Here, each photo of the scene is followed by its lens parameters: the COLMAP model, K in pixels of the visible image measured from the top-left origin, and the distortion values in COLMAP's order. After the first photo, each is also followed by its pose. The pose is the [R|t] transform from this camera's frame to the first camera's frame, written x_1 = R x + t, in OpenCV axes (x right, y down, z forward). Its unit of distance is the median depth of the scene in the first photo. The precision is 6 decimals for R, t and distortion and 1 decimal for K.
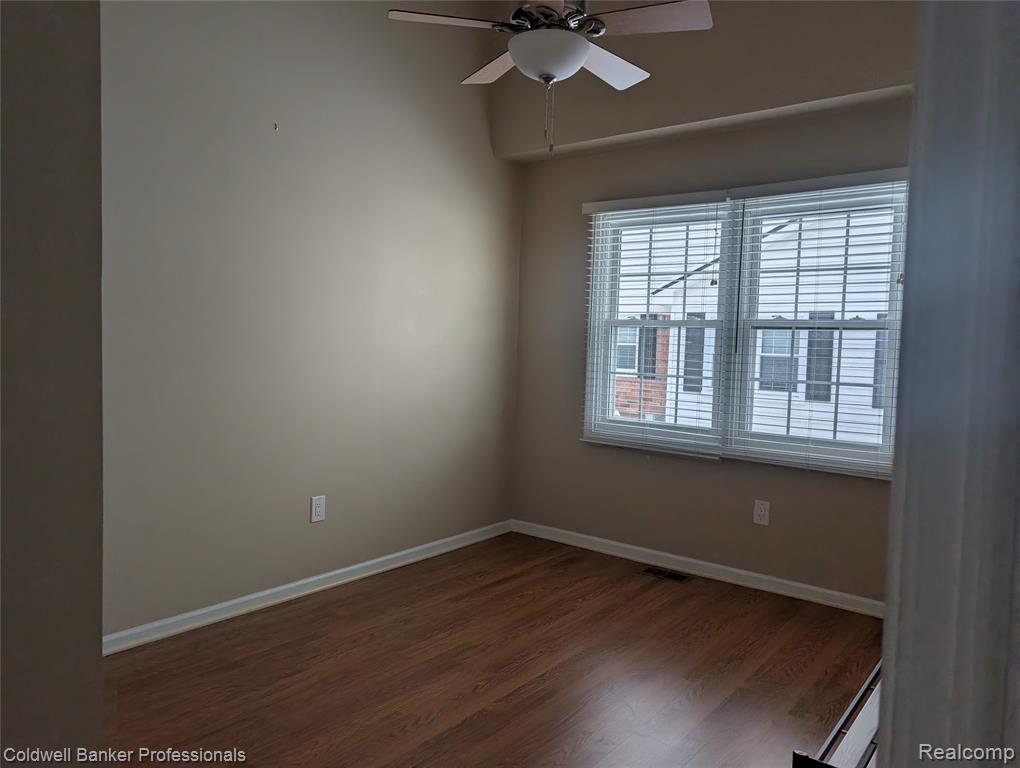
lens RADIAL K [[723.3, 0, 510.7], [0, 723.3, 390.5], [0, 0, 1]] dist [0.030368, -0.006268]
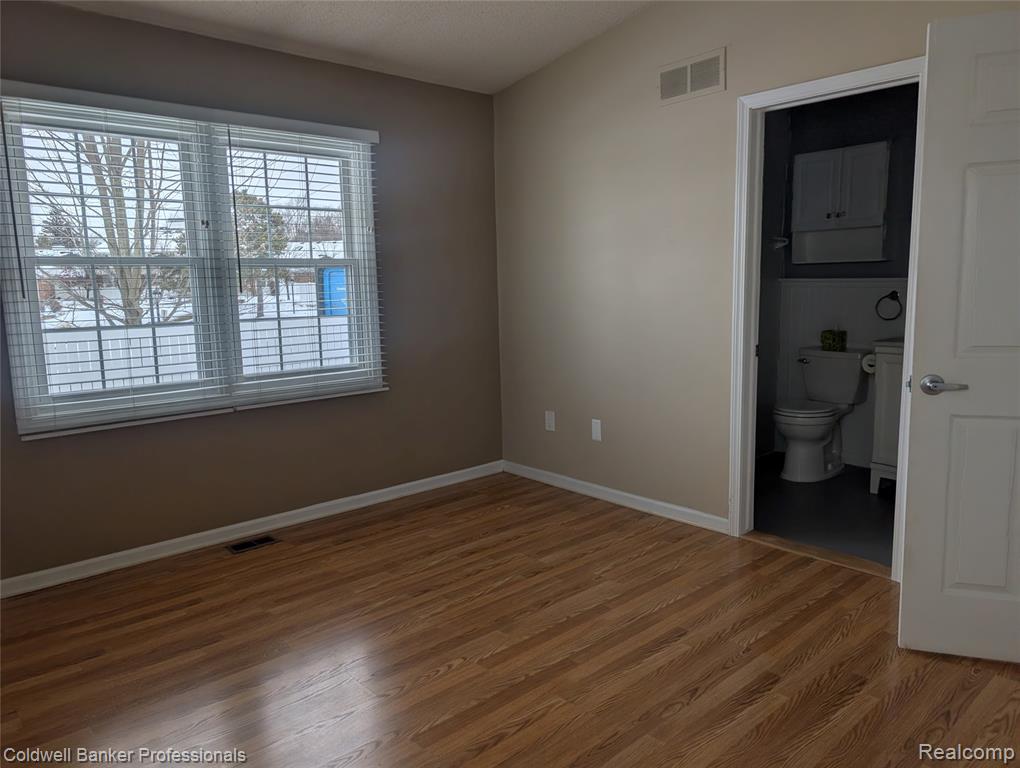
lens RADIAL K [[723.3, 0, 511.3], [0, 723.3, 376.7], [0, 0, 1]] dist [0.030368, -0.006268]
pose [[0.169897, -0.170536, 0.970594, -0.554287], [0.093328, 0.983270, 0.156427, -0.059961], [-0.981033, 0.064007, 0.182971, 0.488697]]
